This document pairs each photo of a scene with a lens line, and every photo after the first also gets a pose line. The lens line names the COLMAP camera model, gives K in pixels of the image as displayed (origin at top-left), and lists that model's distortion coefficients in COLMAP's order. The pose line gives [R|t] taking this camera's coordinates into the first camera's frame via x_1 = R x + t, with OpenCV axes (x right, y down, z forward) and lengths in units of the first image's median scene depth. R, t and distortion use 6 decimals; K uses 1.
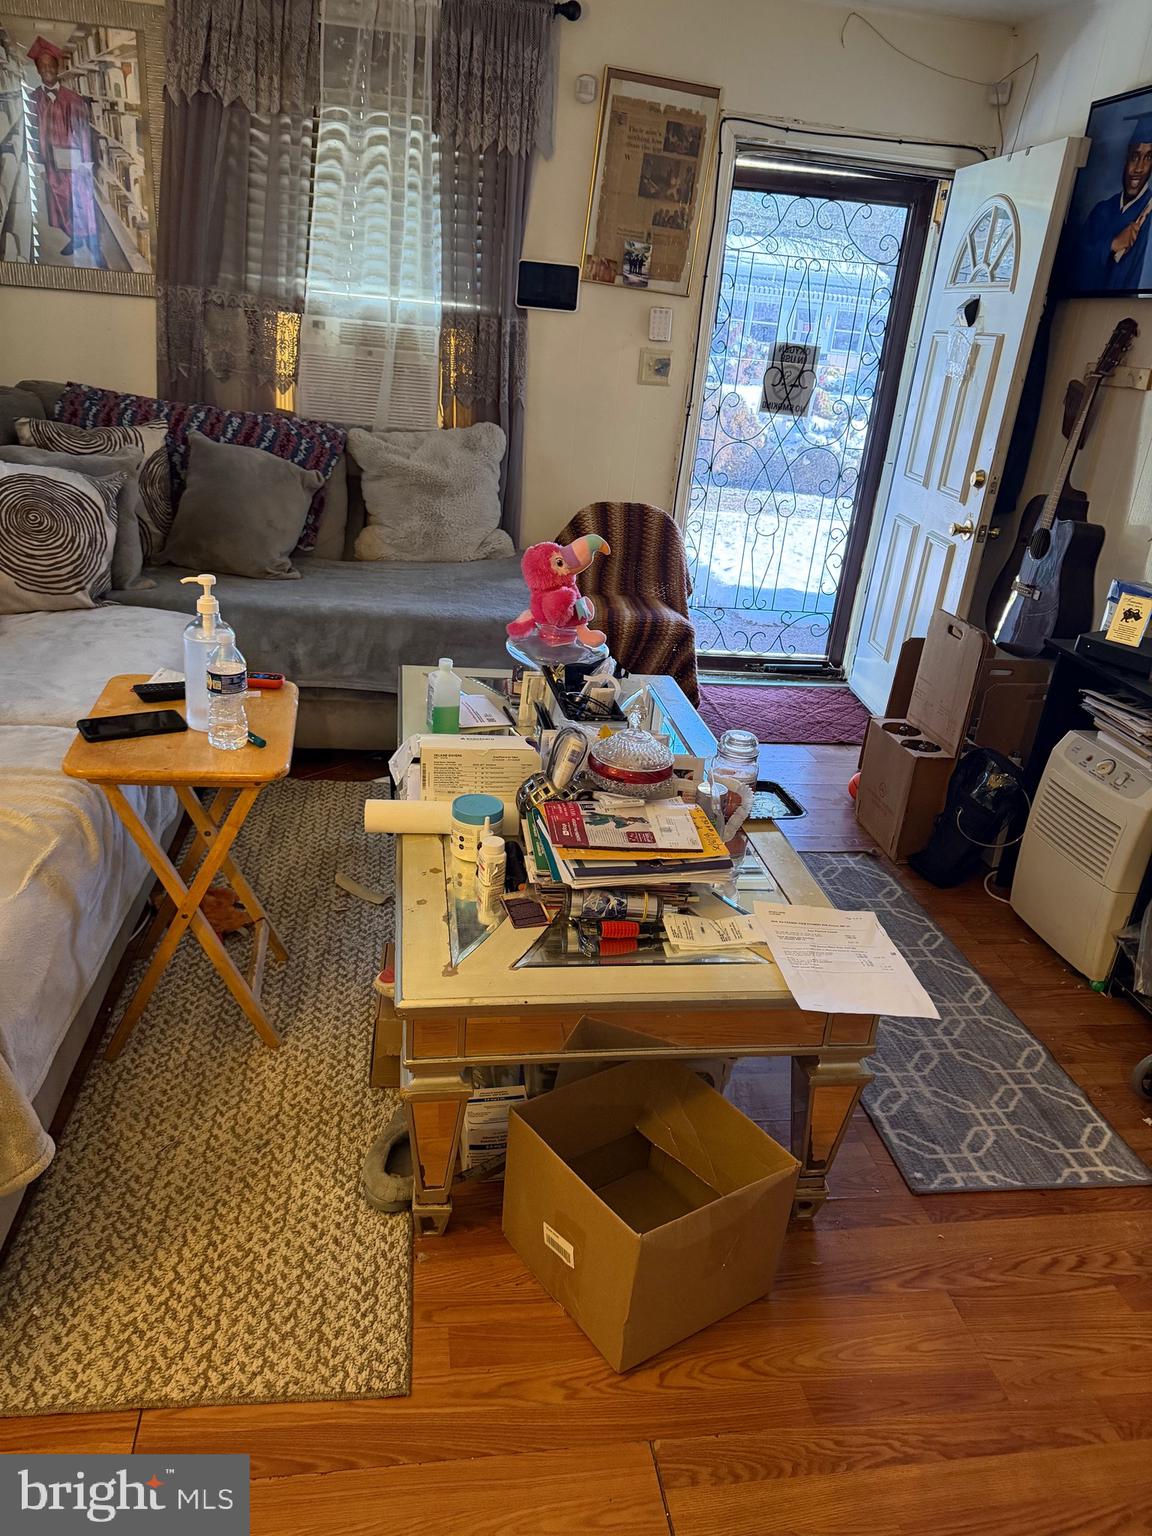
lens RADIAL K [[1069.0, 0, 573.5], [0, 1069.0, 767.9], [0, 0, 1]] dist [0.005402, 0.000356]
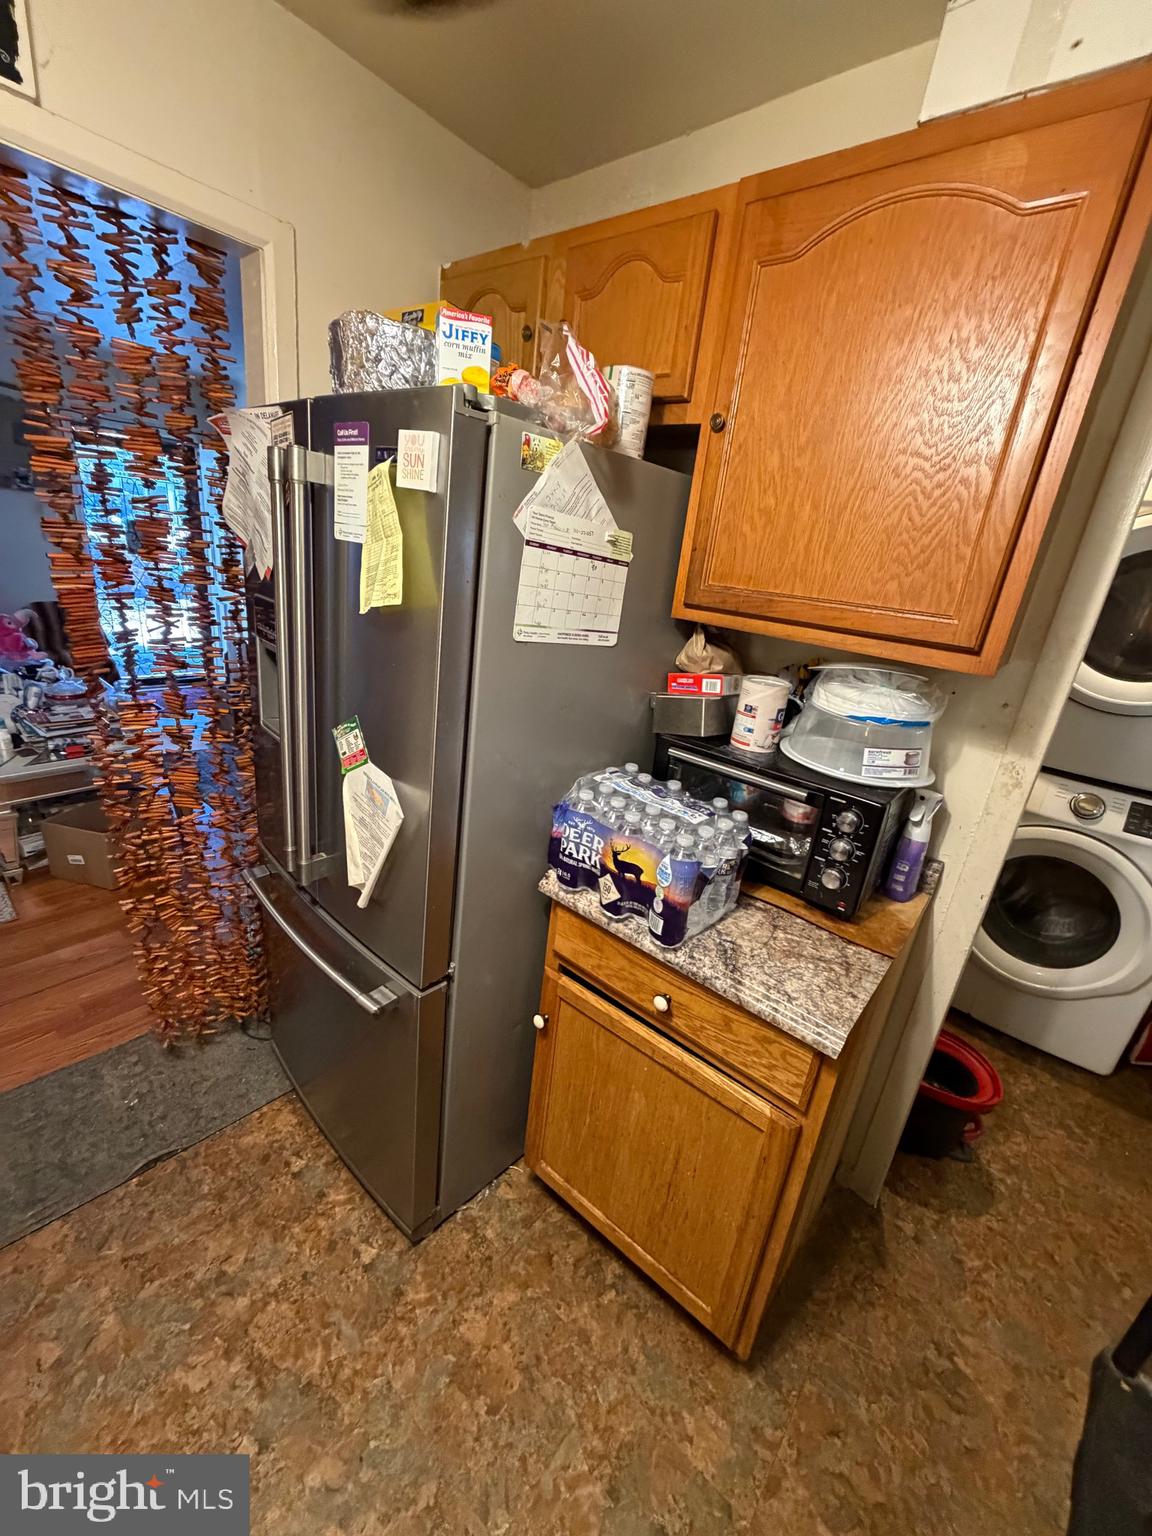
lens RADIAL K [[609.0, 0, 573.8], [0, 609.0, 764.6], [0, 0, 1]] dist [-0.001549, -0.000039]
pose [[0.758825, -0.226120, 0.610782, 0.048174], [0.218593, 0.971821, 0.088205, 0.297388], [-0.613516, 0.066580, 0.786870, -0.858913]]
